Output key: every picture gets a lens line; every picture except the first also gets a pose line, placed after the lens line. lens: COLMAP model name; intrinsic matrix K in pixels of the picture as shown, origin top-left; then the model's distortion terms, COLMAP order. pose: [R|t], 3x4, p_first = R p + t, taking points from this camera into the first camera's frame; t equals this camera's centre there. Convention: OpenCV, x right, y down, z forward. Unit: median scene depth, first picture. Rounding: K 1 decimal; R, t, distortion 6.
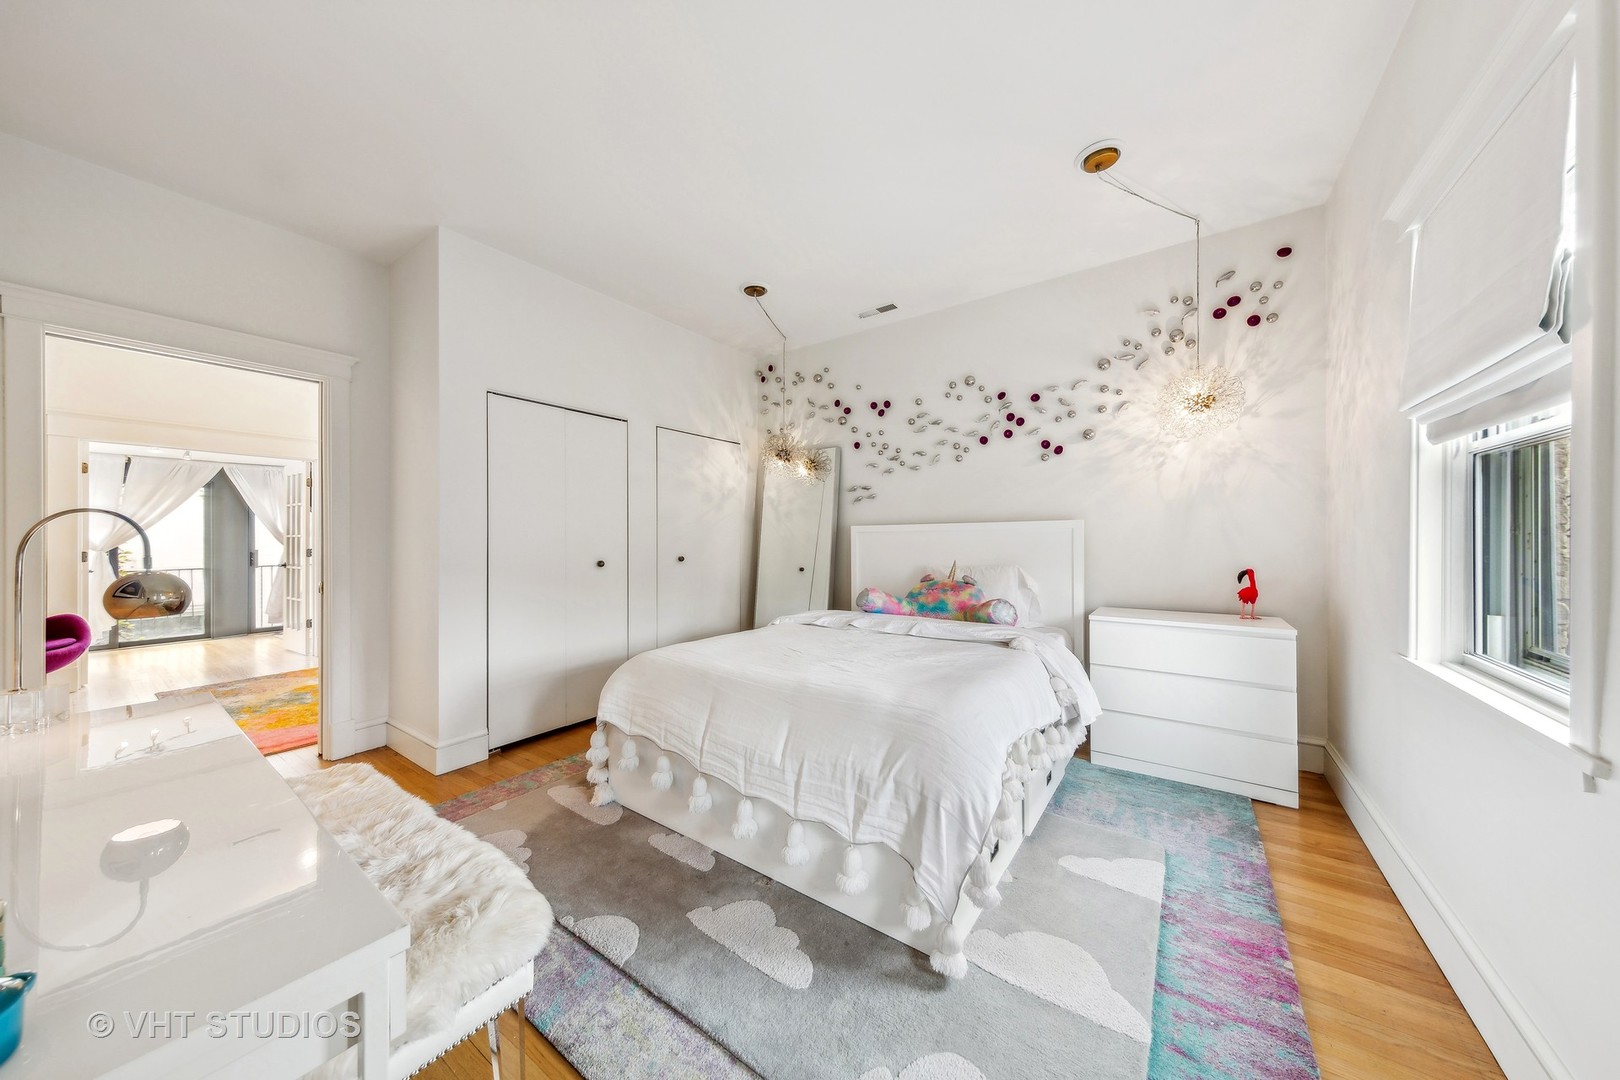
lens RADIAL K [[518.4, 0, 809.0], [0, 518.4, 536.1], [0, 0, 1]] dist [0.002045, 0.000168]
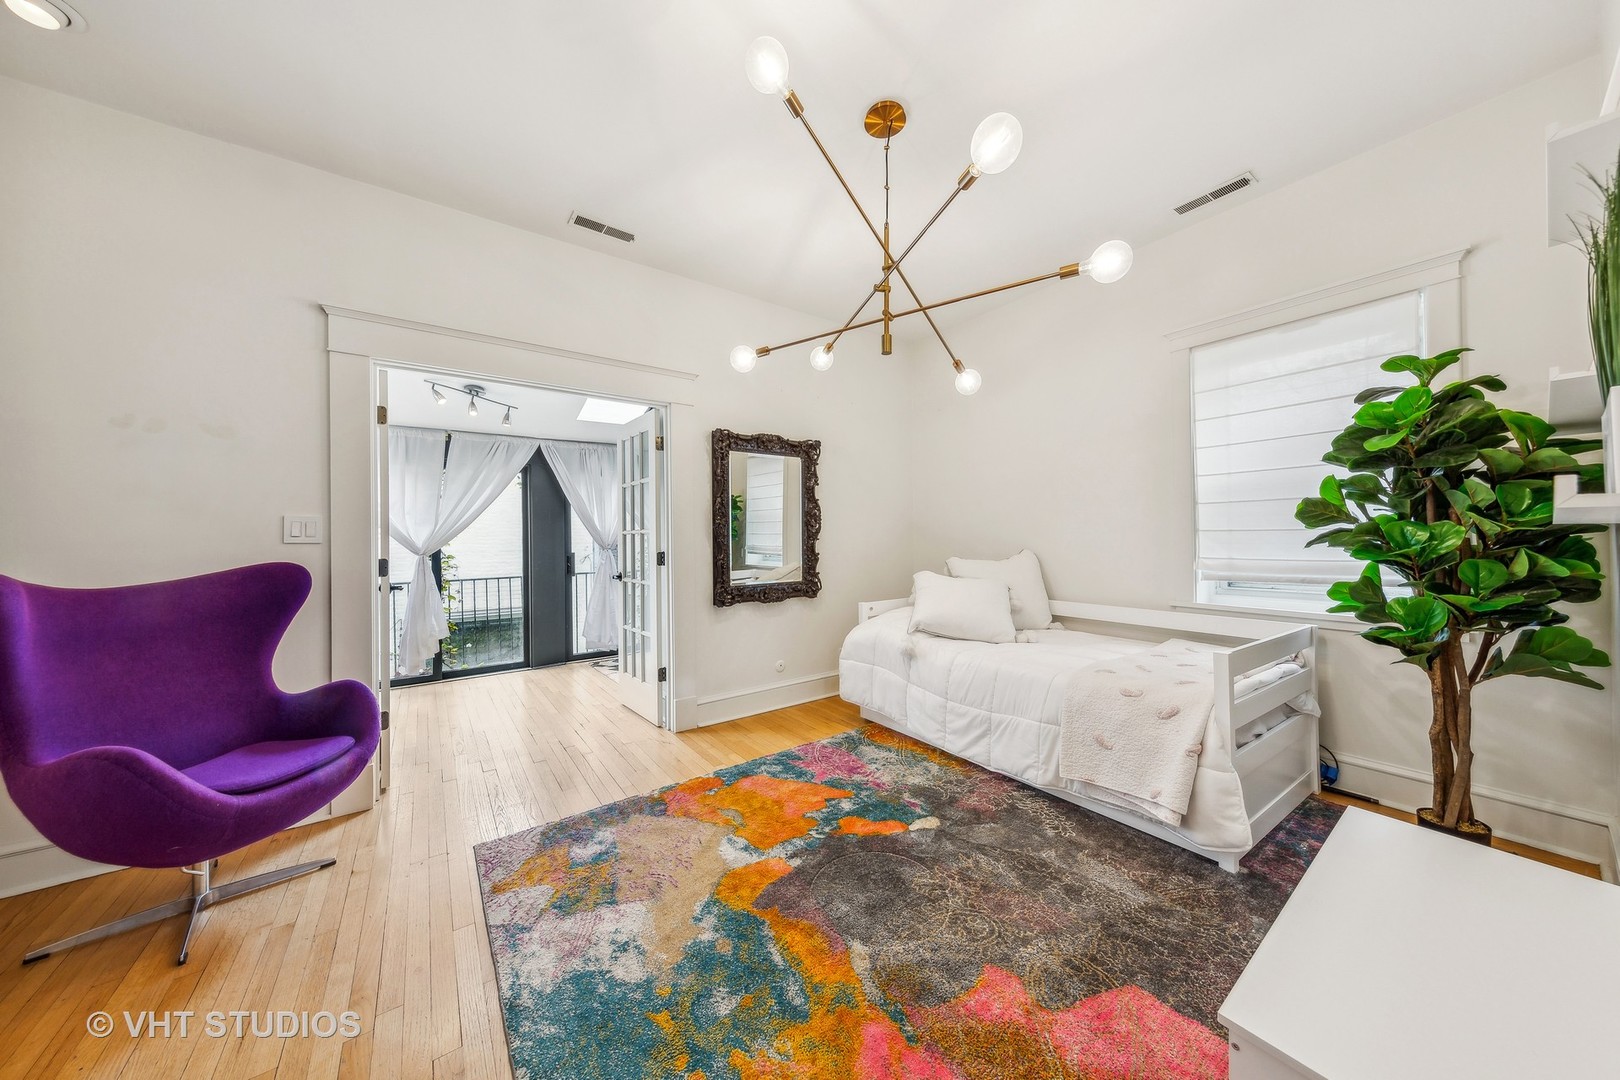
lens RADIAL K [[518.4, 0, 814.3], [0, 518.4, 541.8], [0, 0, 1]] dist [0.002045, 0.000168]
pose [[0.947630, -0.007609, -0.319280, -0.533580], [0.009595, 0.999943, 0.004648, 0.010317], [0.319227, -0.007468, 0.947649, 0.430173]]
